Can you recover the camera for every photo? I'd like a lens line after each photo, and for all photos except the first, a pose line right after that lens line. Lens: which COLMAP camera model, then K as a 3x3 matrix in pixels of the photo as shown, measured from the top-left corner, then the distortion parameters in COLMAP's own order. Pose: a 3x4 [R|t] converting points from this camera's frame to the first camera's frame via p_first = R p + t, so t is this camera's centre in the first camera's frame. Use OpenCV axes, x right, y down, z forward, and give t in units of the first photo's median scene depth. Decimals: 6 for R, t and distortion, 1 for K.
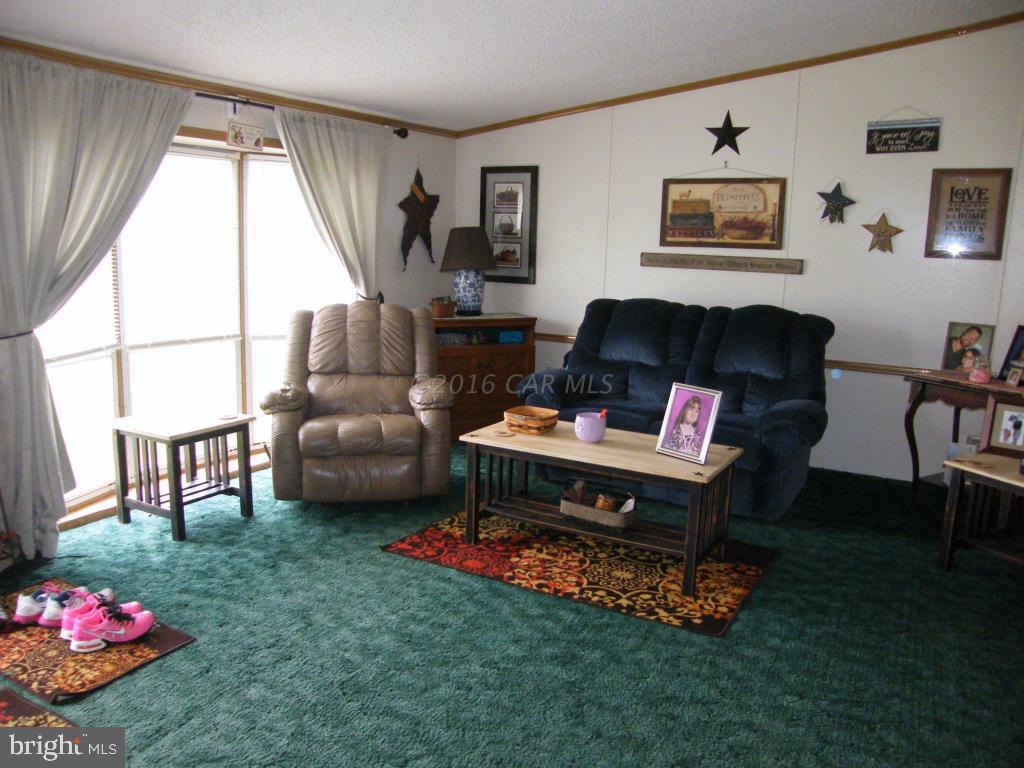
lens RADIAL K [[799.5, 0, 512.4], [0, 799.5, 379.1], [0, 0, 1]] dist [-0.128572, 0.049568]
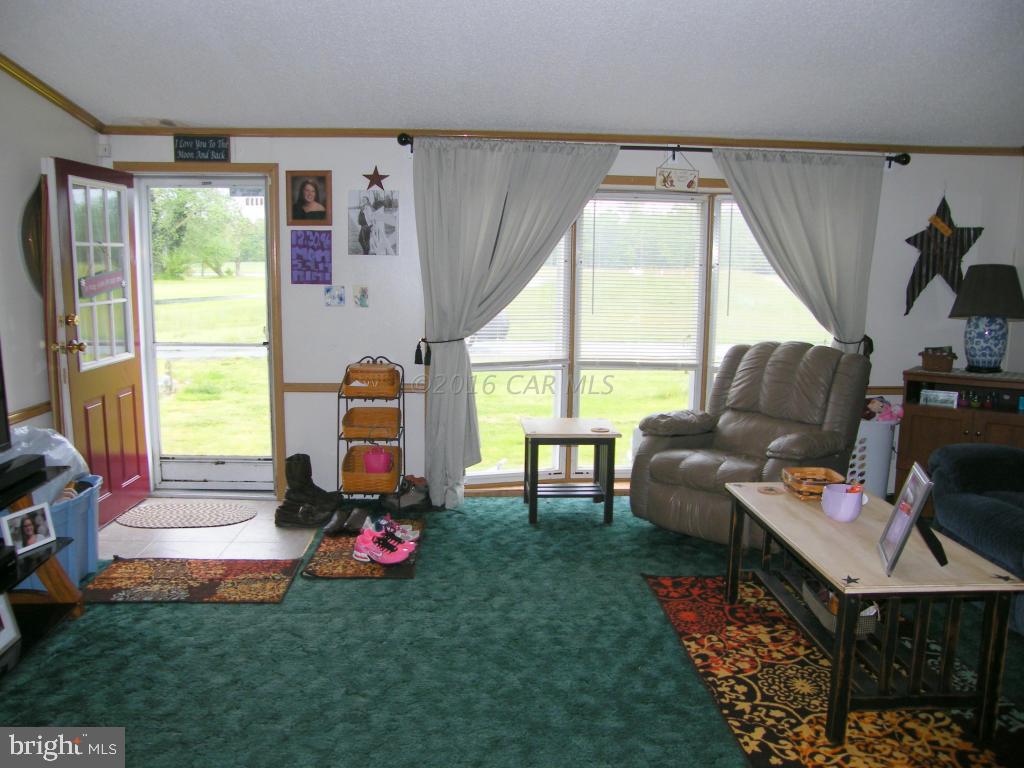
lens RADIAL K [[799.5, 0, 512.4], [0, 799.5, 389.6], [0, 0, 1]] dist [-0.128572, 0.049568]
pose [[0.542947, 0.100914, -0.833681, 0.565653], [-0.143160, 0.989344, 0.026521, -0.023928], [0.827474, 0.104951, 0.551609, 0.286682]]
